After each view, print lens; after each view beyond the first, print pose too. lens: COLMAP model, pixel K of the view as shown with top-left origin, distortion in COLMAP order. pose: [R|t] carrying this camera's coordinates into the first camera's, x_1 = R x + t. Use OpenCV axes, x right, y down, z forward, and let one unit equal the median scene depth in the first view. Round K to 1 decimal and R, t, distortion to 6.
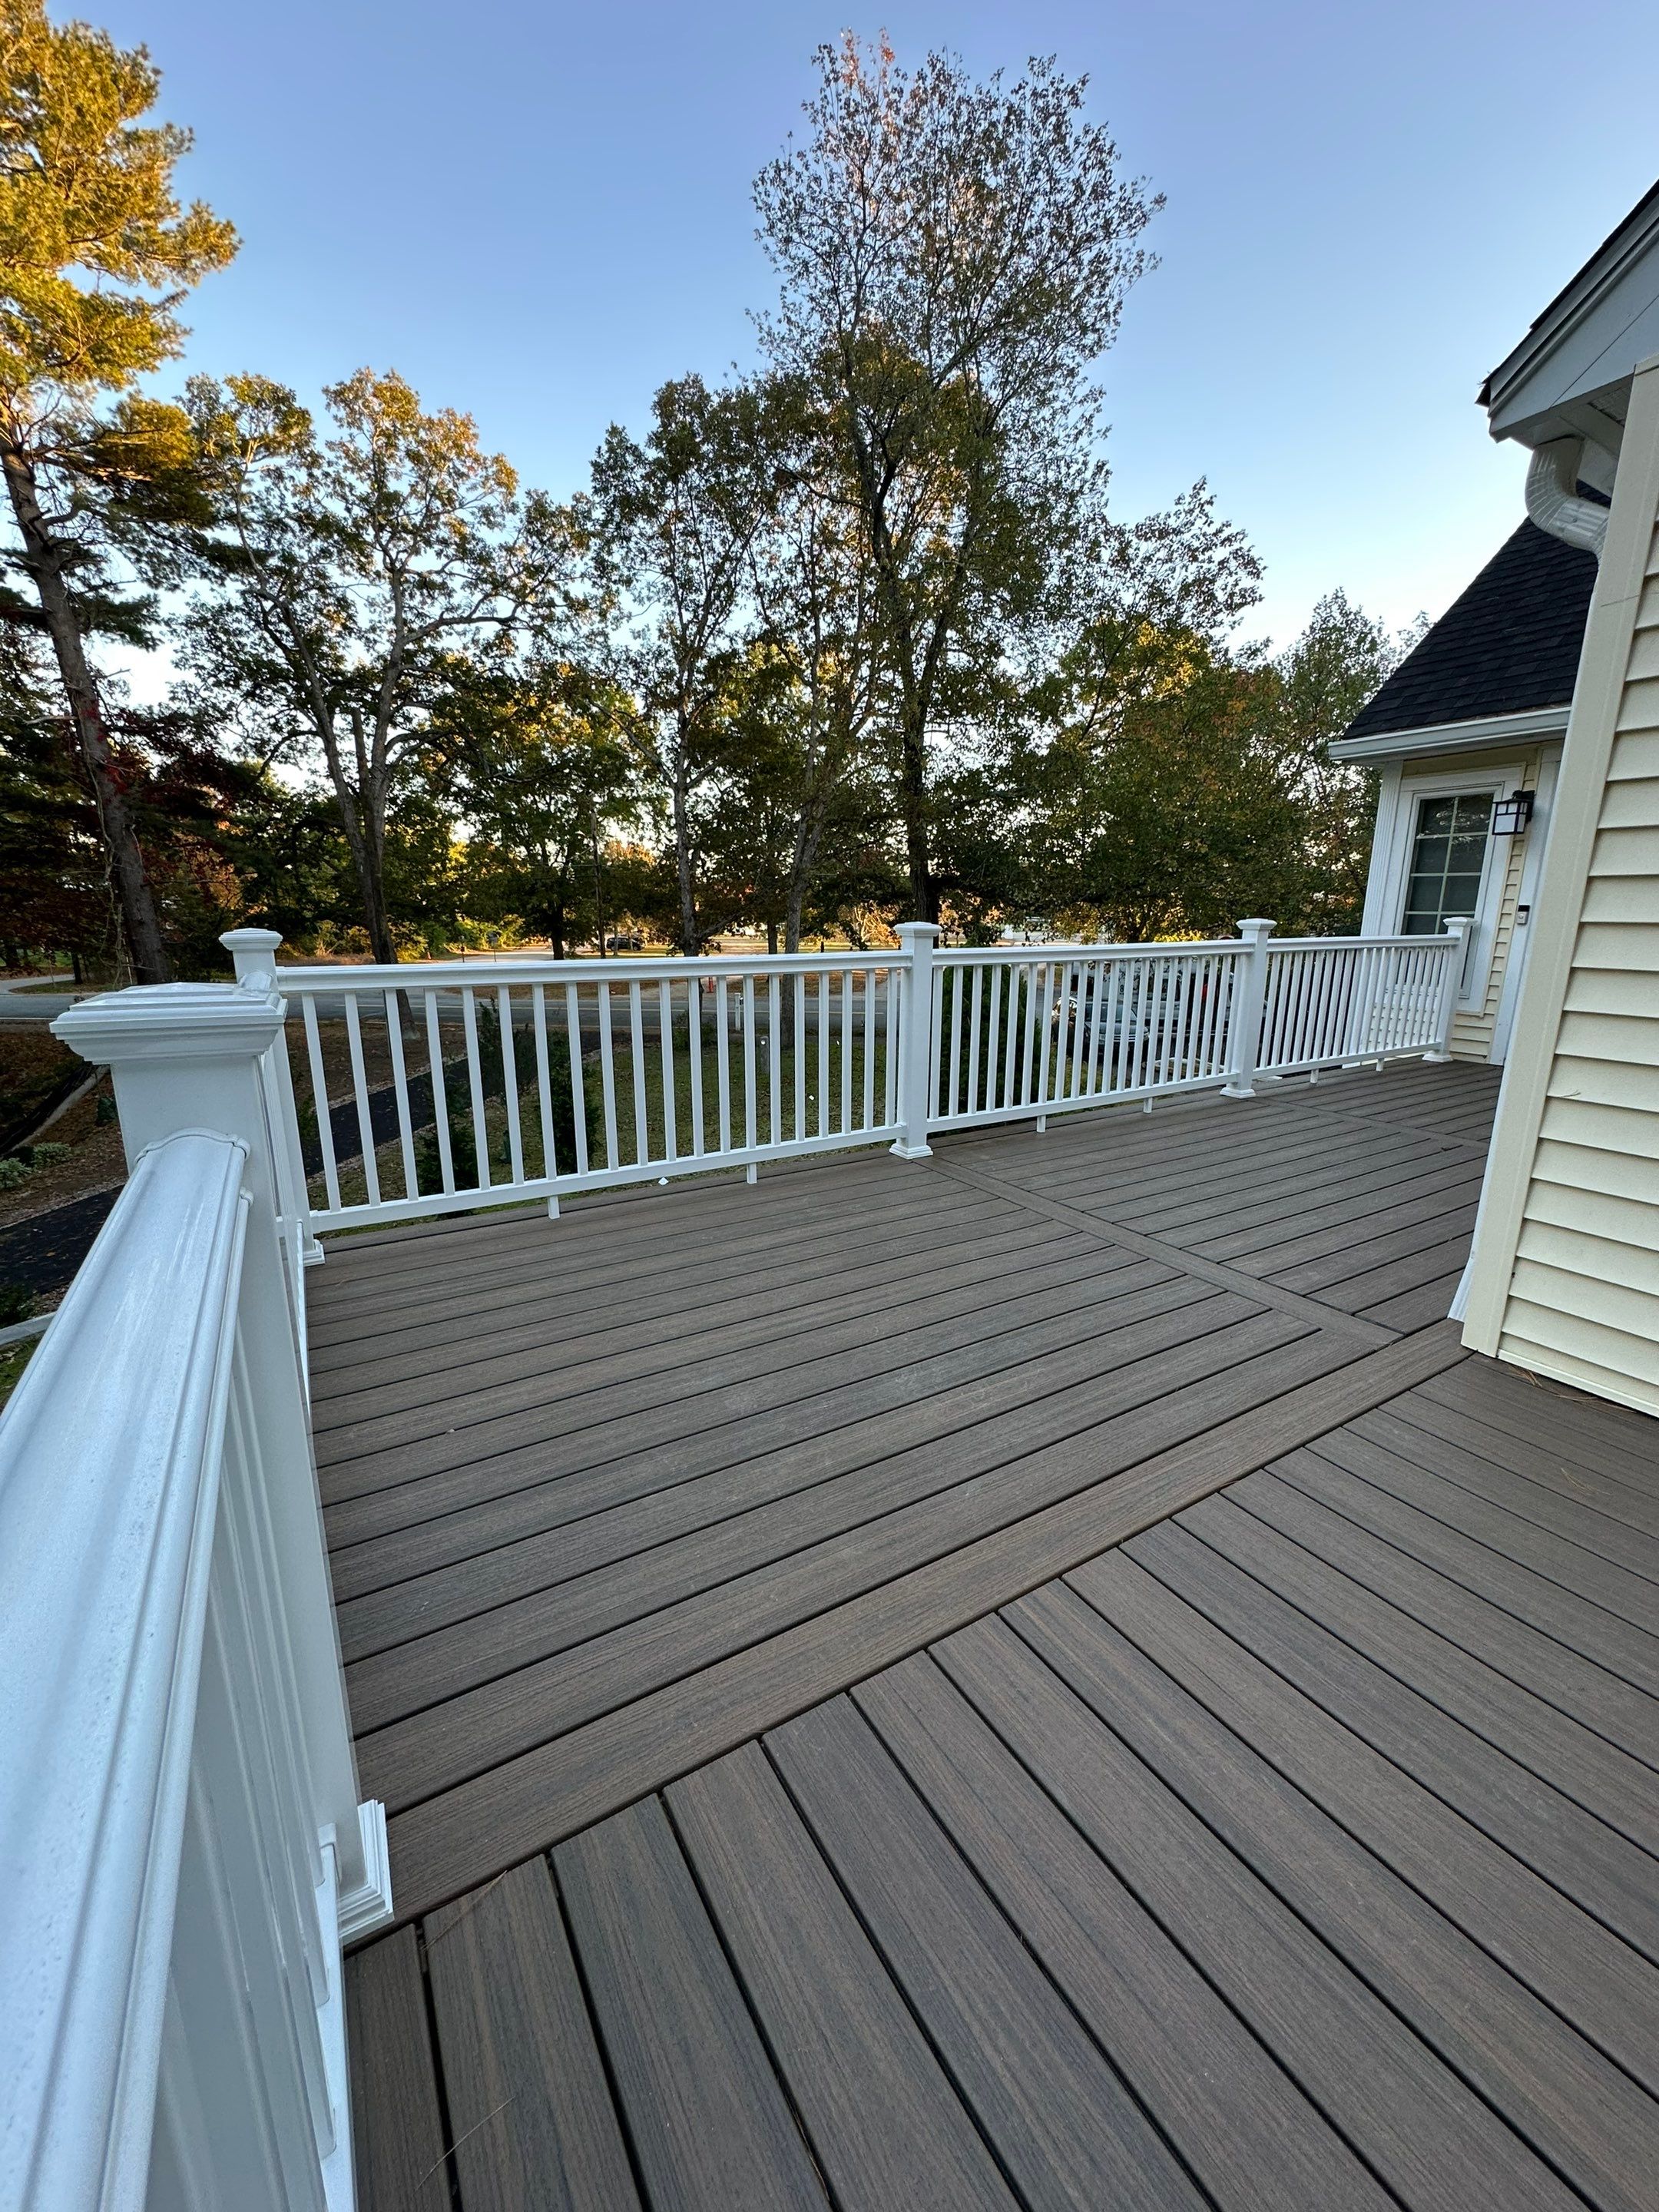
lens RADIAL K [[881.2, 0, 843.3], [0, 881.2, 1107.1], [0, 0, 1]] dist [-0.004337, 0.000919]
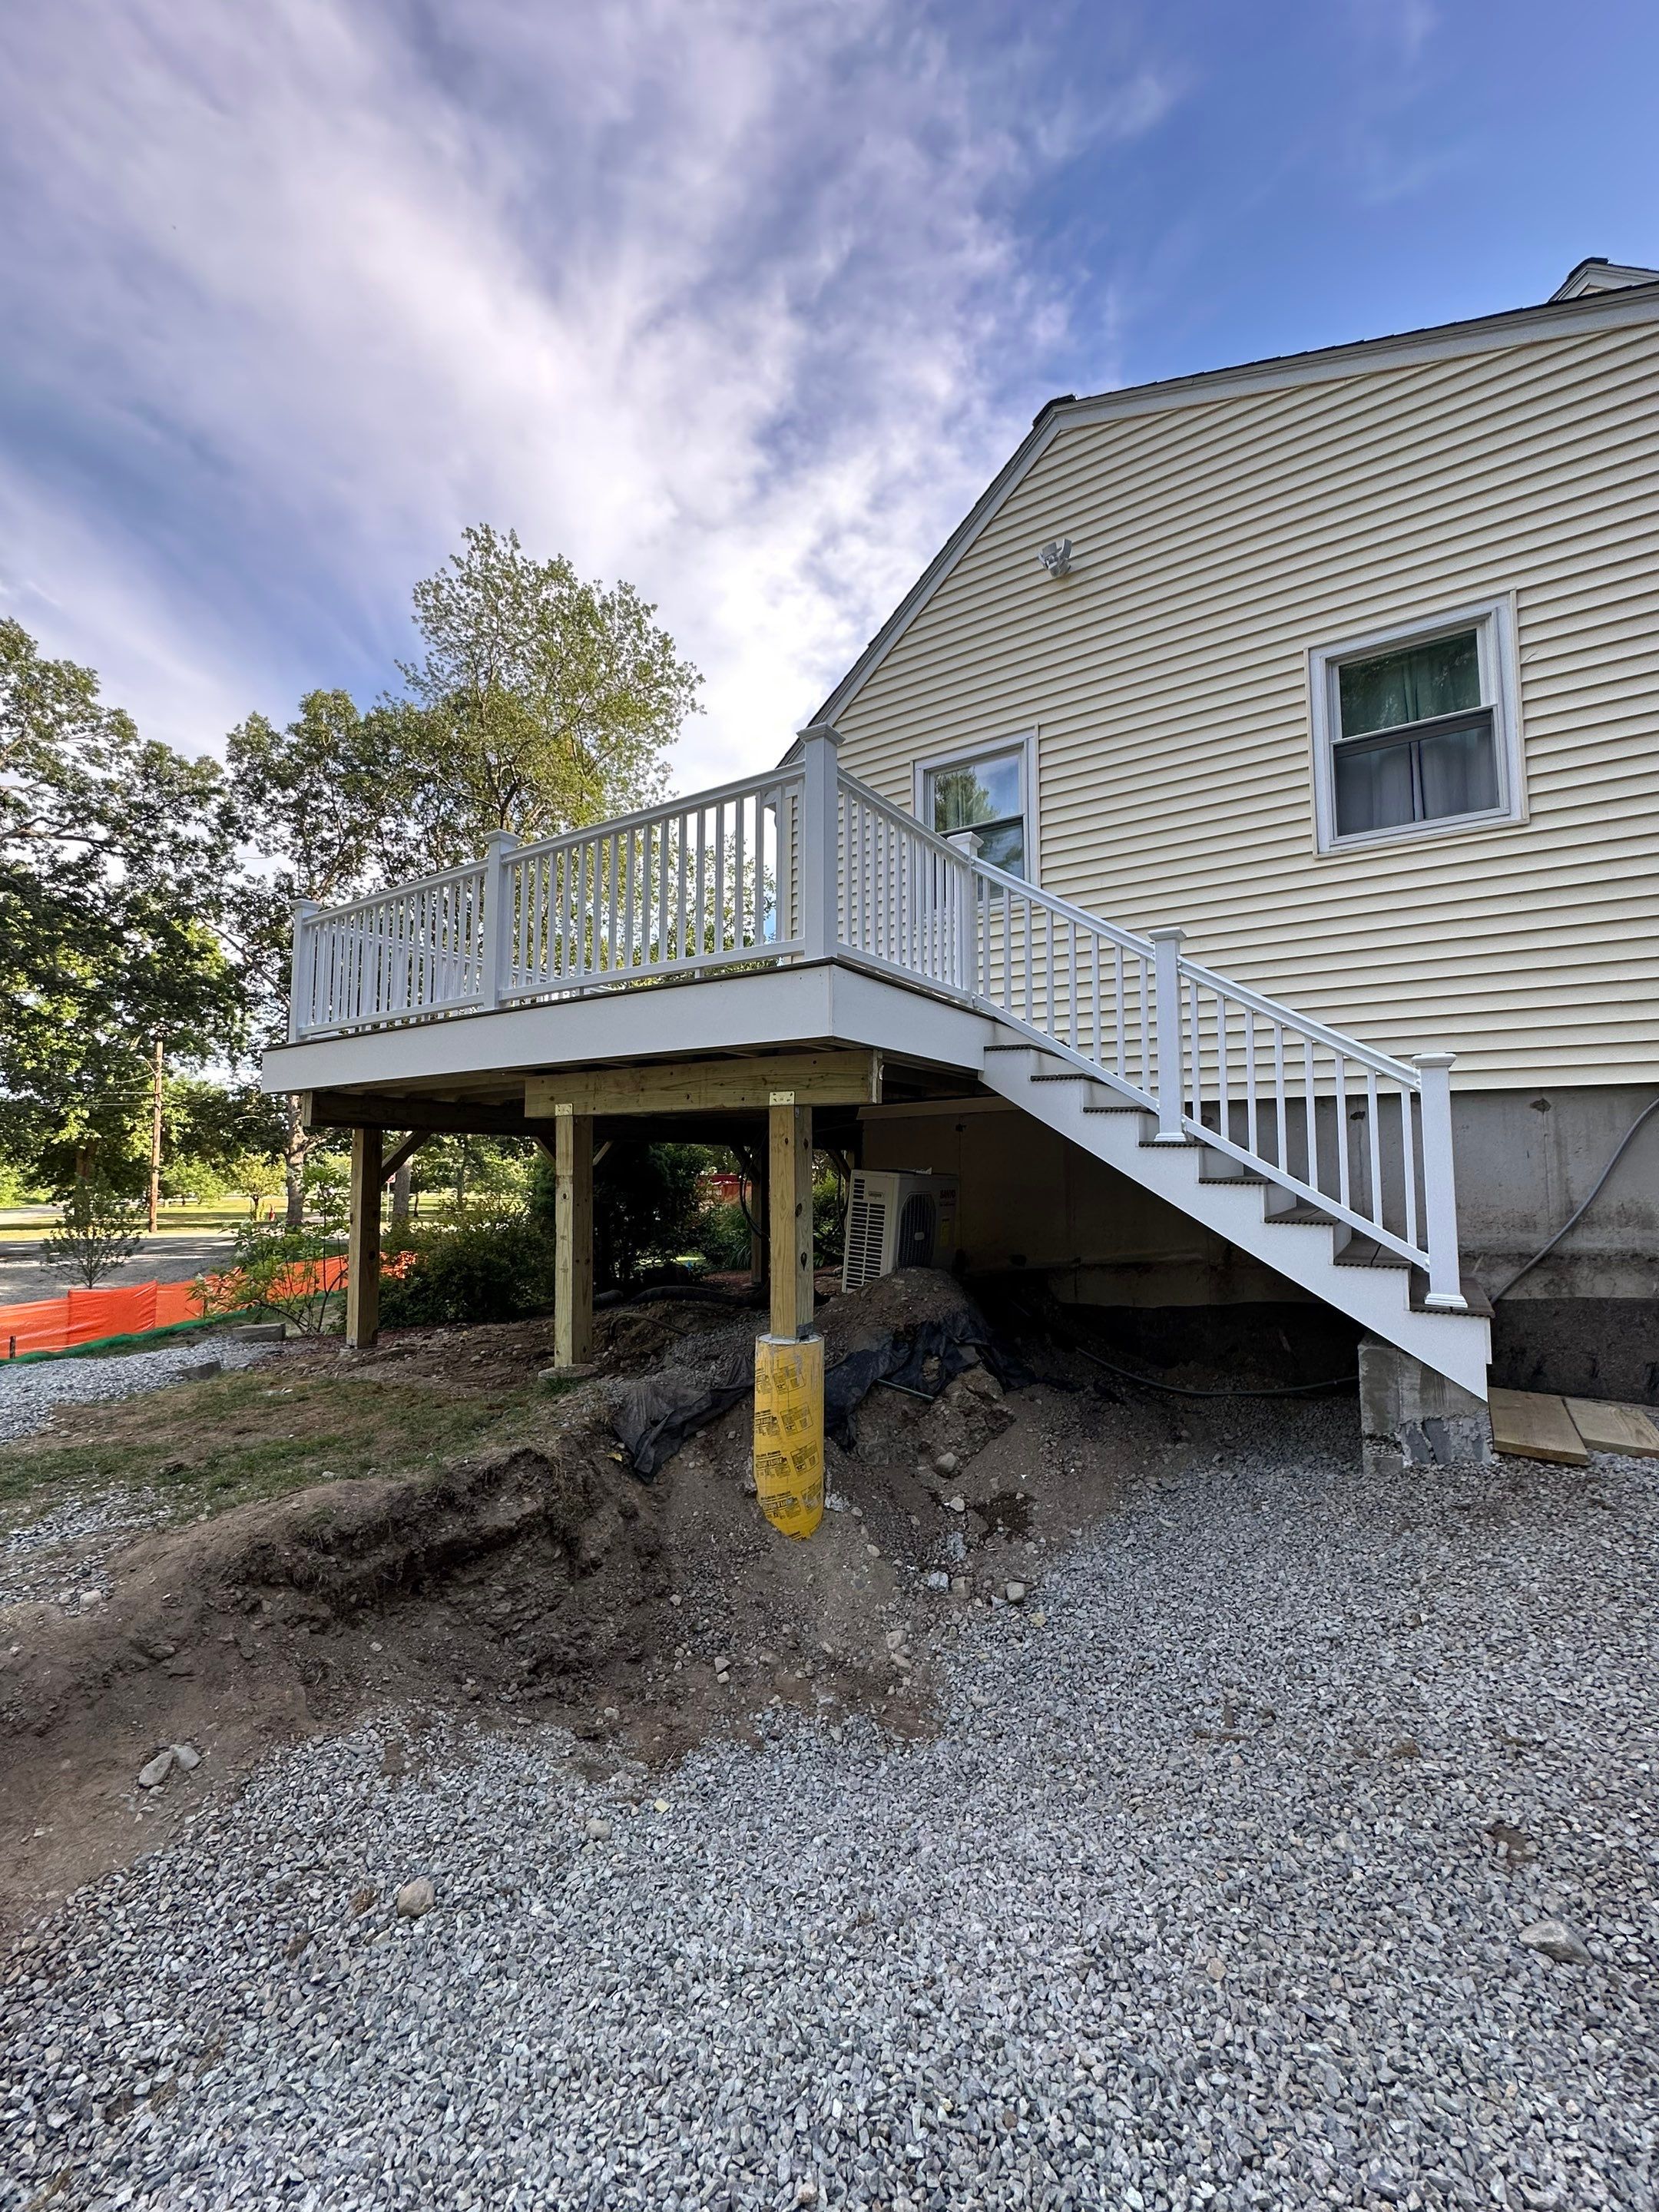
lens RADIAL K [[881.2, 0, 835.0], [0, 881.2, 1111.2], [0, 0, 1]] dist [-0.004337, 0.000919]
pose [[0.907920, 0.027596, 0.418234, -0.035459], [0.097789, 0.956347, -0.275386, 0.111669], [-0.407577, 0.290927, 0.865588, -0.145657]]
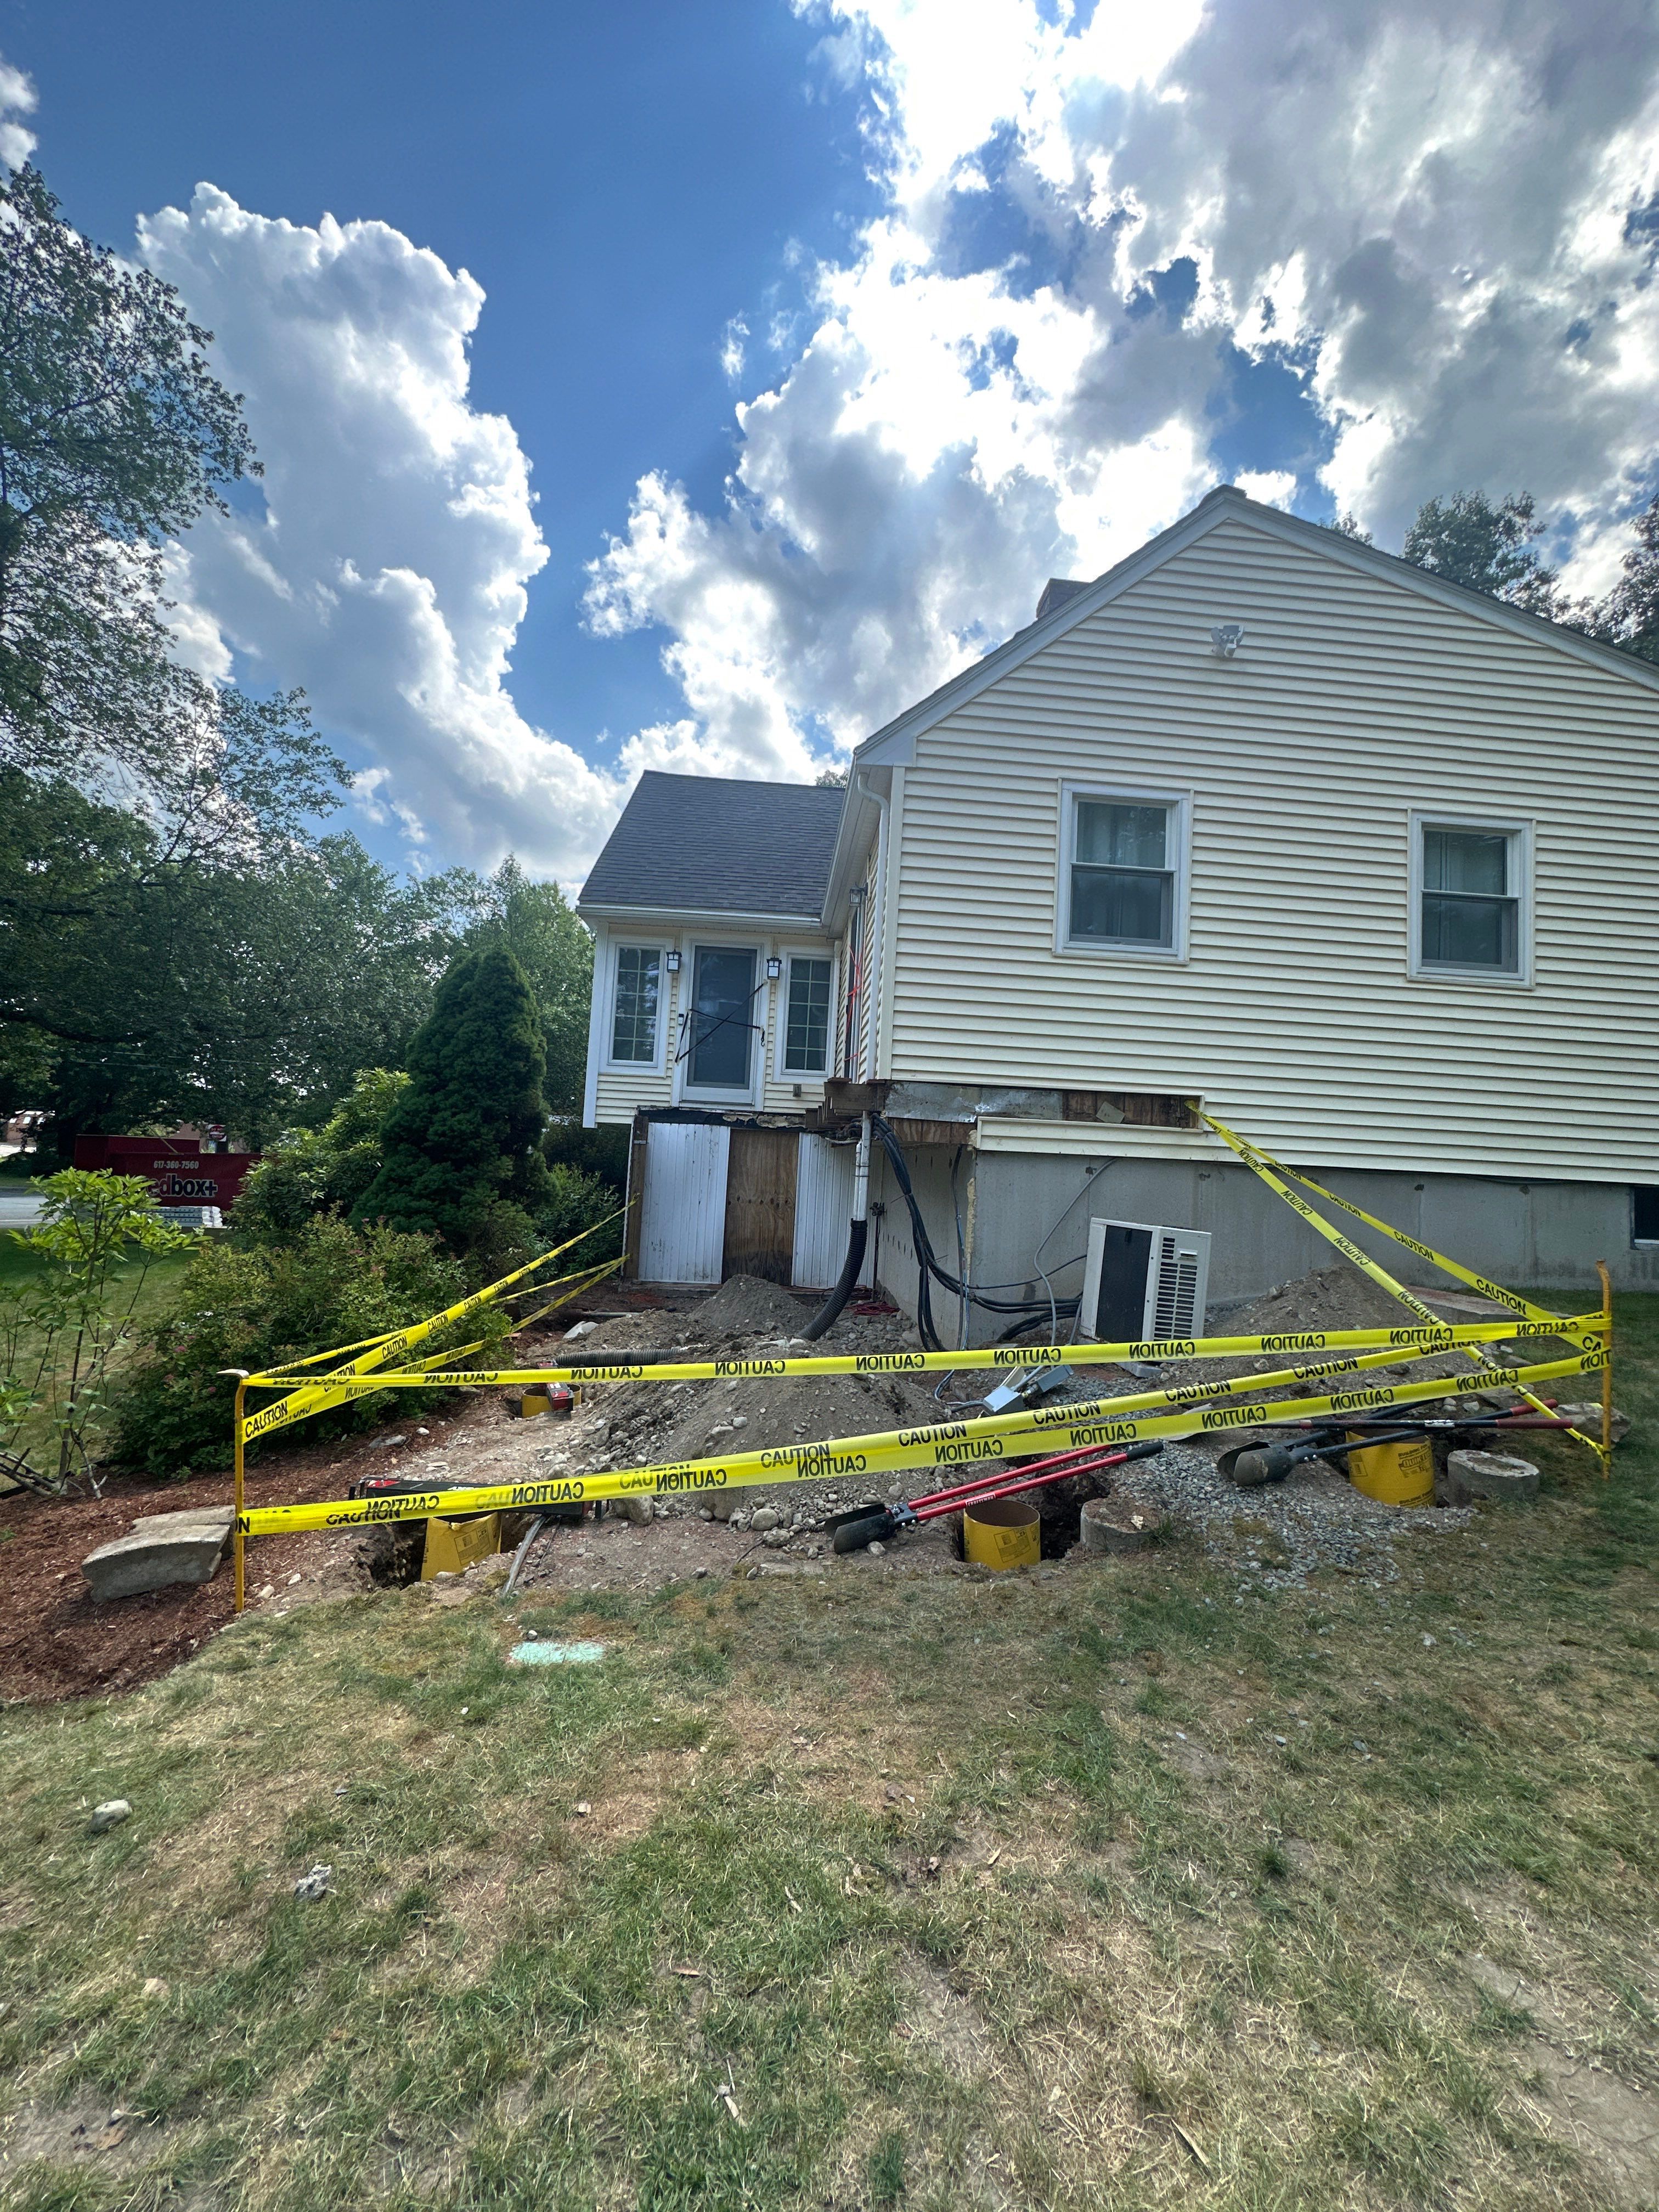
lens RADIAL K [[860.1, 0, 828.4], [0, 860.1, 1097.7], [0, 0, 1]] dist [0.000970, -0.000350]
pose [[0.466826, 0.075478, 0.881122, -0.139415], [0.151536, 0.974787, -0.163787, 0.062265], [-0.871269, 0.209982, 0.443619, 0.001710]]
